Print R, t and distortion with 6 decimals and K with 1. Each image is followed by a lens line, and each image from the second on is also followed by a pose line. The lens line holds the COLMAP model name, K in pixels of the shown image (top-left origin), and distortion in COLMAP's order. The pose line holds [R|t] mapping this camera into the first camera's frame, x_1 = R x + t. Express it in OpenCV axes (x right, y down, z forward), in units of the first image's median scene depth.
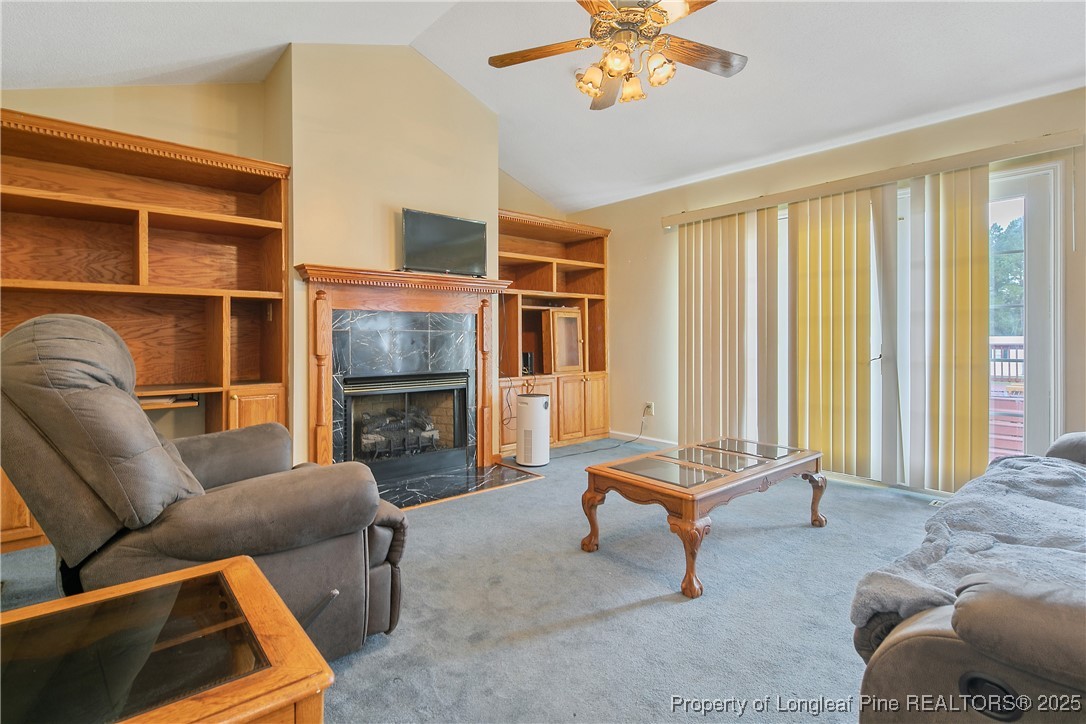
lens RADIAL K [[523.6, 0, 539.7], [0, 523.6, 339.2], [0, 0, 1]] dist [-0.000575, -0.000629]
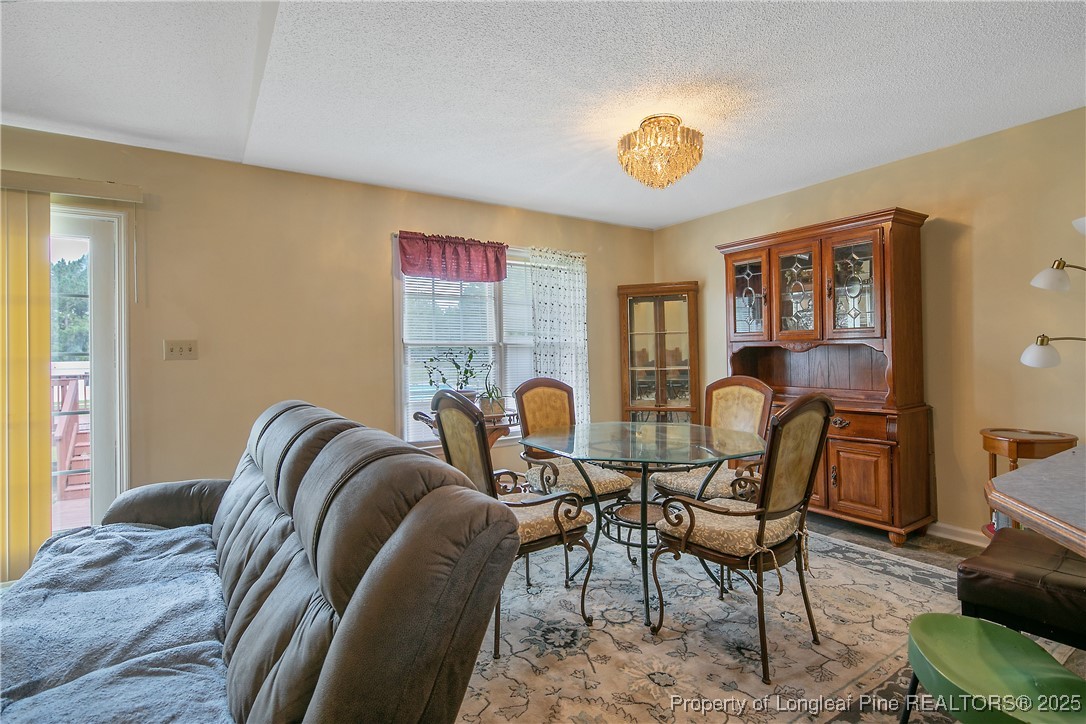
lens RADIAL K [[523.6, 0, 538.2], [0, 523.6, 350.6], [0, 0, 1]] dist [-0.000575, -0.000629]
pose [[0.149901, 0.009250, 0.988658, 0.081548], [0.018247, 0.999760, -0.012121, -0.032274], [-0.988533, 0.019857, 0.149696, 0.042269]]
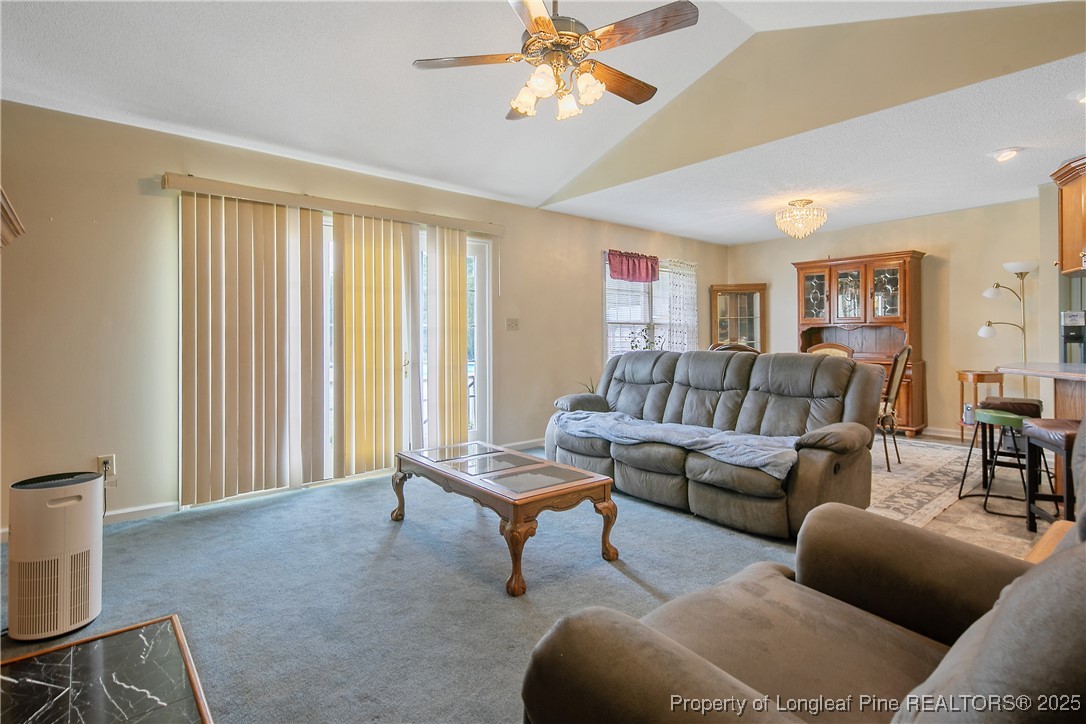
lens RADIAL K [[523.6, 0, 537.2], [0, 523.6, 336.7], [0, 0, 1]] dist [-0.000575, -0.000629]
pose [[0.034188, 0.005550, 0.999400, -0.464838], [0.009958, 0.999933, -0.005894, -0.014476], [-0.999366, 0.010154, 0.034131, 0.549367]]
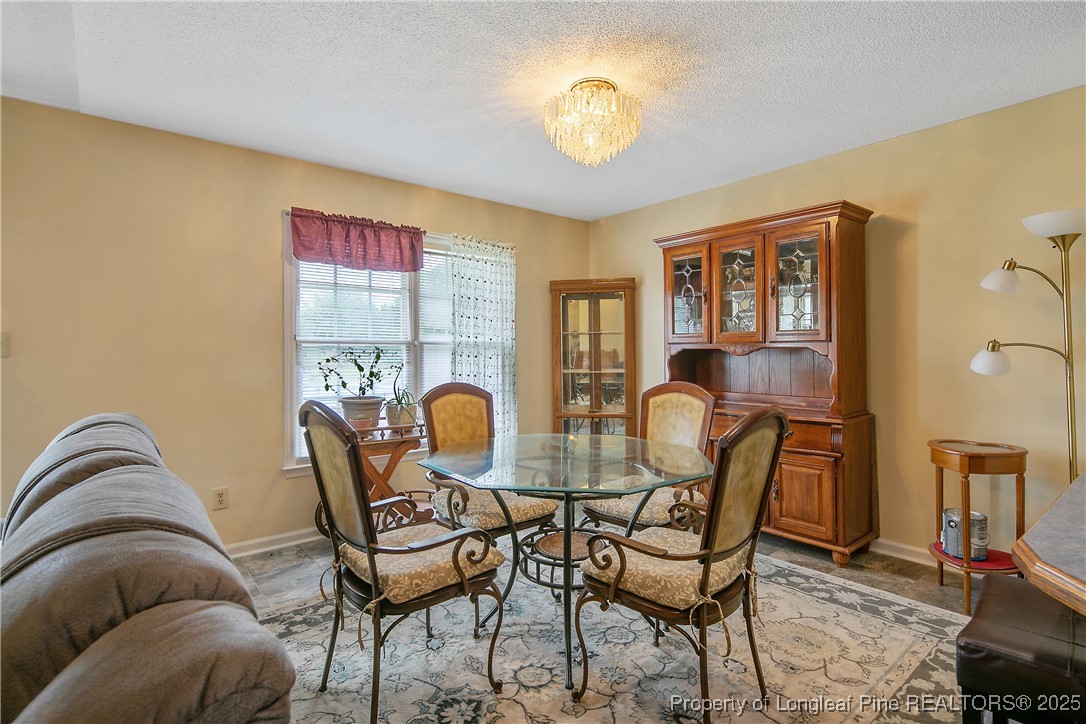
lens RADIAL K [[523.6, 0, 539.2], [0, 523.6, 348.1], [0, 0, 1]] dist [-0.000575, -0.000629]
pose [[0.036562, 0.014673, 0.999224, 0.188211], [0.008602, 0.999851, -0.014997, -0.034308], [-0.999294, 0.009143, 0.036431, 0.023589]]
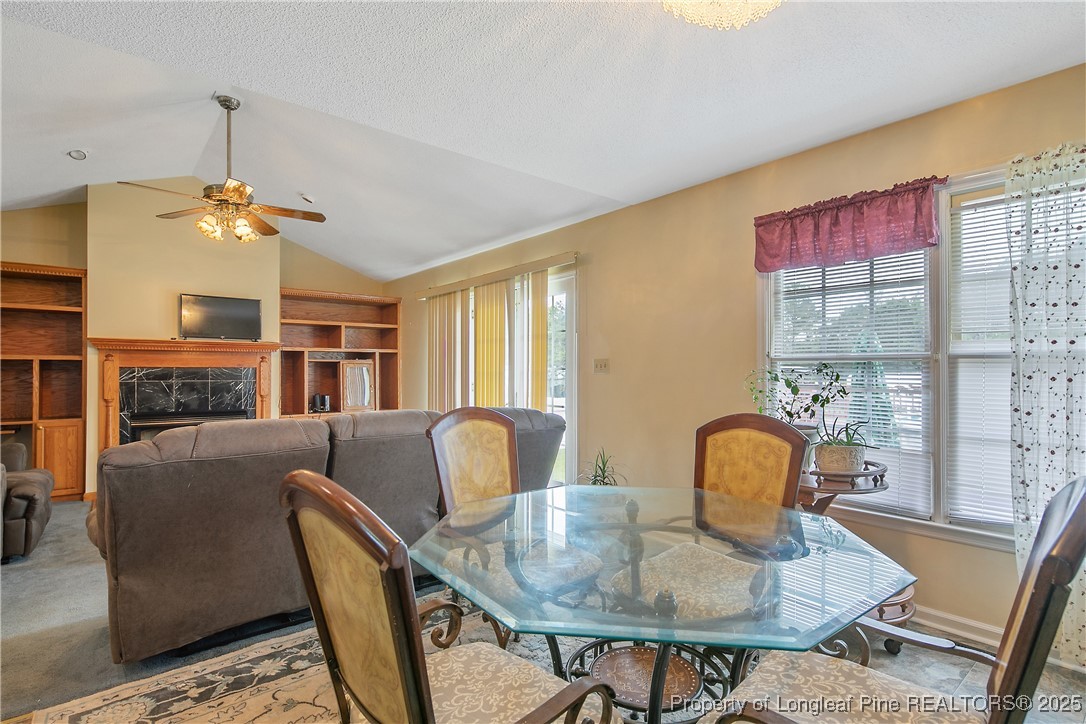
lens RADIAL K [[523.6, 0, 544.9], [0, 523.6, 372.5], [0, 0, 1]] dist [-0.000575, -0.000629]
pose [[0.999467, 0.004291, -0.032371, 0.660113], [-0.004264, 0.999991, 0.000879, -0.039163], [0.032374, -0.000741, 0.999476, -0.321512]]
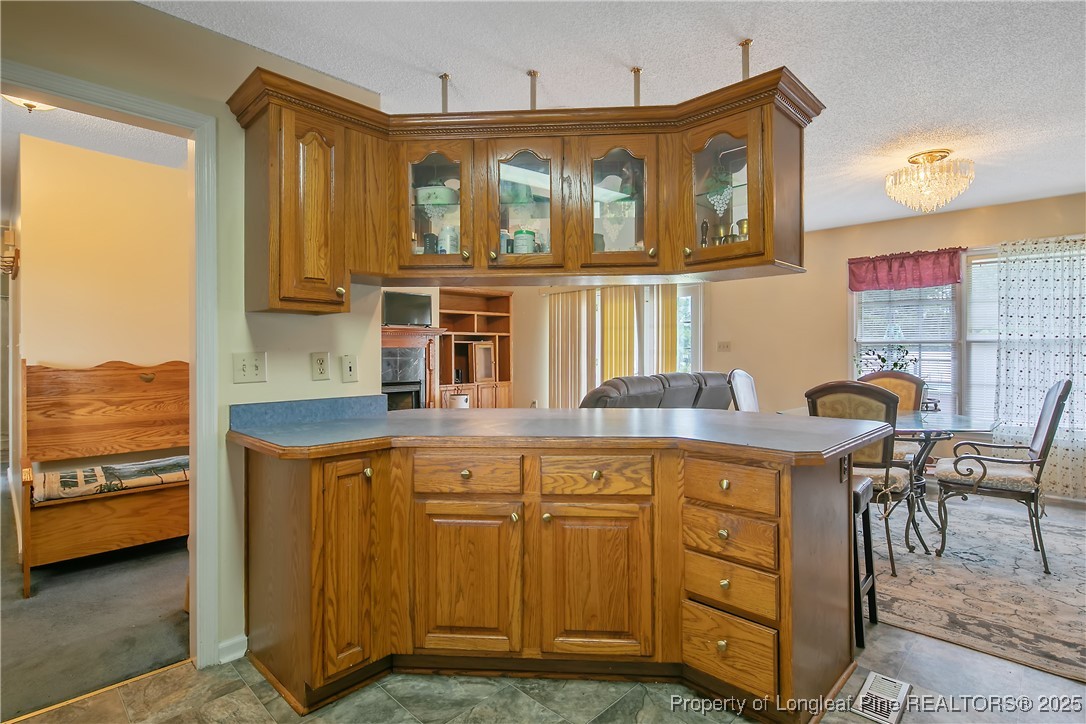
lens RADIAL K [[523.6, 0, 544.1], [0, 523.6, 354.3], [0, 0, 1]] dist [-0.000575, -0.000629]
pose [[0.996830, 0.003039, 0.079503, 0.129353], [-0.003324, 0.999989, 0.003449, -0.032929], [-0.079491, -0.003703, 0.996829, -0.742533]]
